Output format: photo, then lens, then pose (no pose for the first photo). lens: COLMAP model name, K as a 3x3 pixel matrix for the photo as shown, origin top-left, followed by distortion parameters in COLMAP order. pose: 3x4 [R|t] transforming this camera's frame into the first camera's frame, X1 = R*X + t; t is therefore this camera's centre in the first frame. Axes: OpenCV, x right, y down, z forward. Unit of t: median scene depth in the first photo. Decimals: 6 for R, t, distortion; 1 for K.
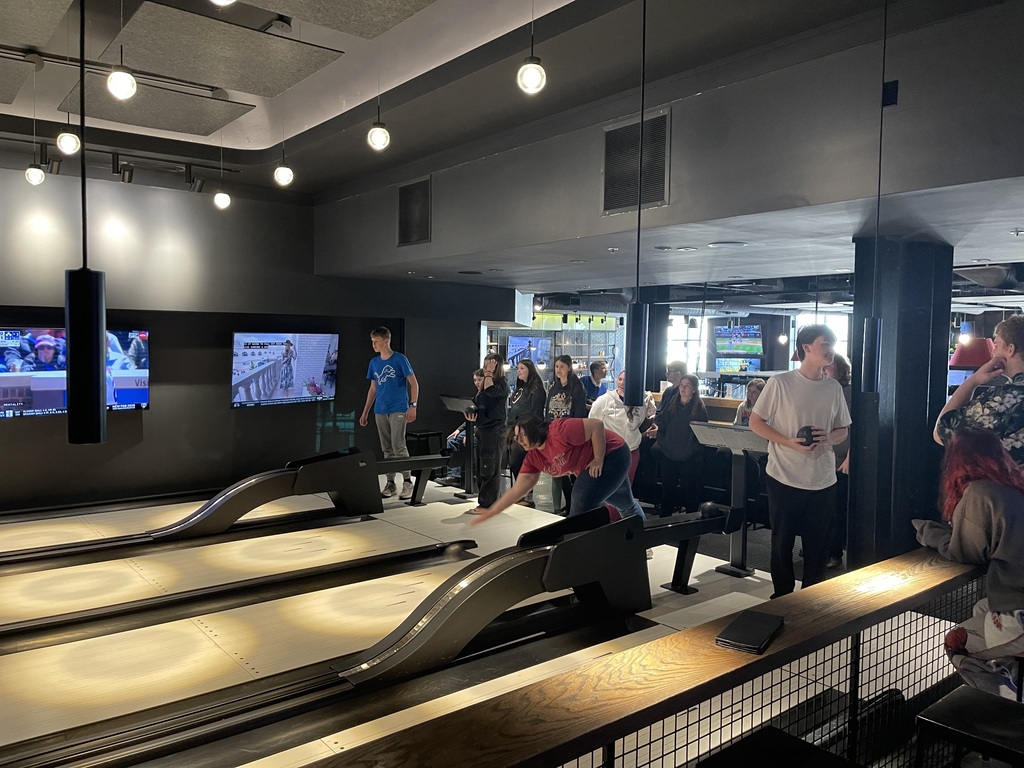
lens RADIAL K [[761.0, 0, 504.0], [0, 761.0, 386.7], [0, 0, 1]] dist [0.062376, -0.087600]
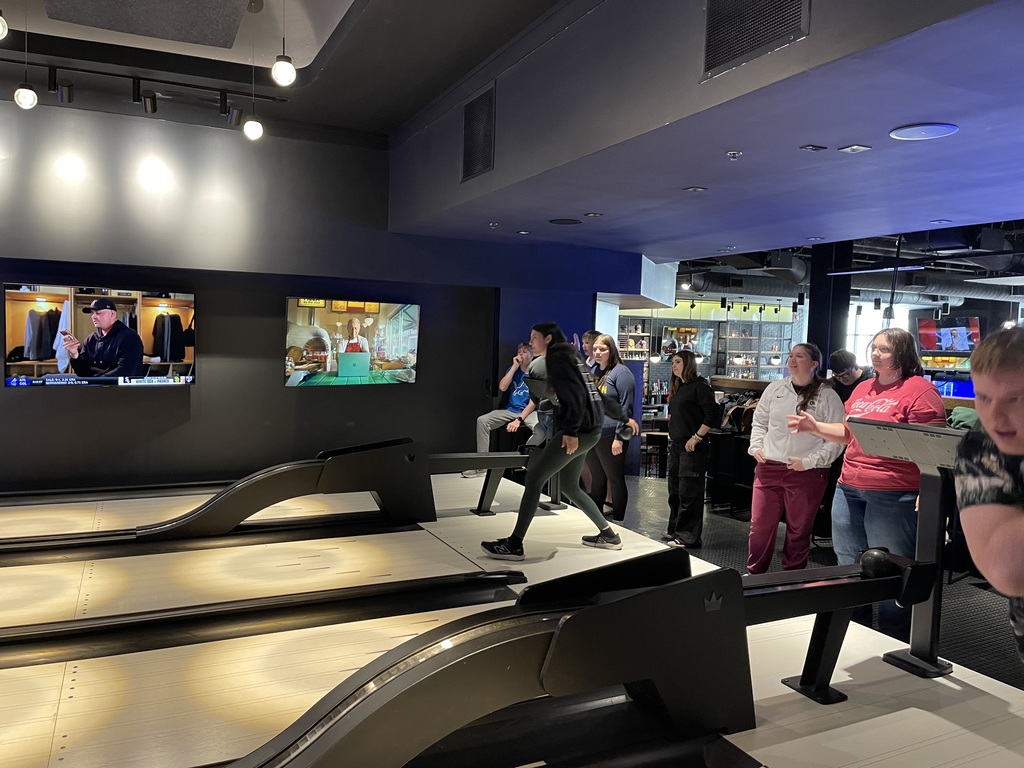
lens RADIAL K [[761.0, 0, 504.0], [0, 761.0, 386.7], [0, 0, 1]] dist [0.062376, -0.087600]
pose [[0.973852, 0.029850, -0.225212, 0.087726], [-0.029620, 0.999552, 0.004401, 0.020774], [0.225242, 0.002385, 0.974300, 0.256876]]
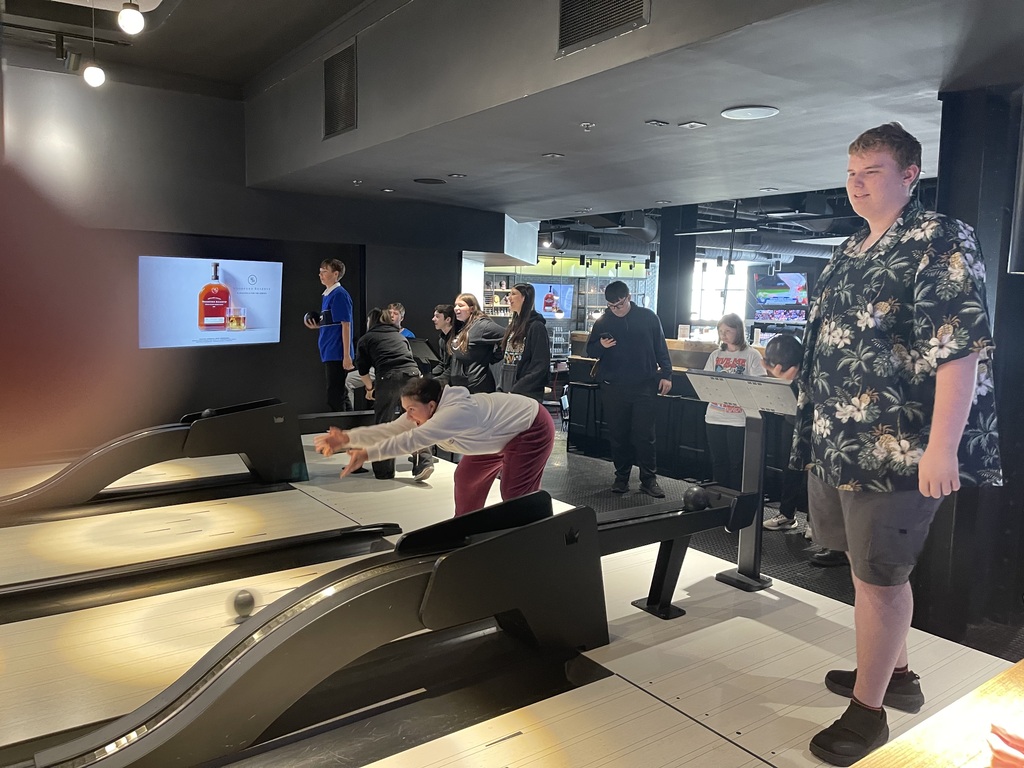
lens RADIAL K [[761.0, 0, 504.0], [0, 761.0, 386.7], [0, 0, 1]] dist [0.062376, -0.087600]
pose [[0.998528, 0.016435, -0.051679, 0.089289], [-0.013367, 0.998159, 0.059161, 0.017739], [0.052556, -0.058383, 0.996910, 0.228732]]
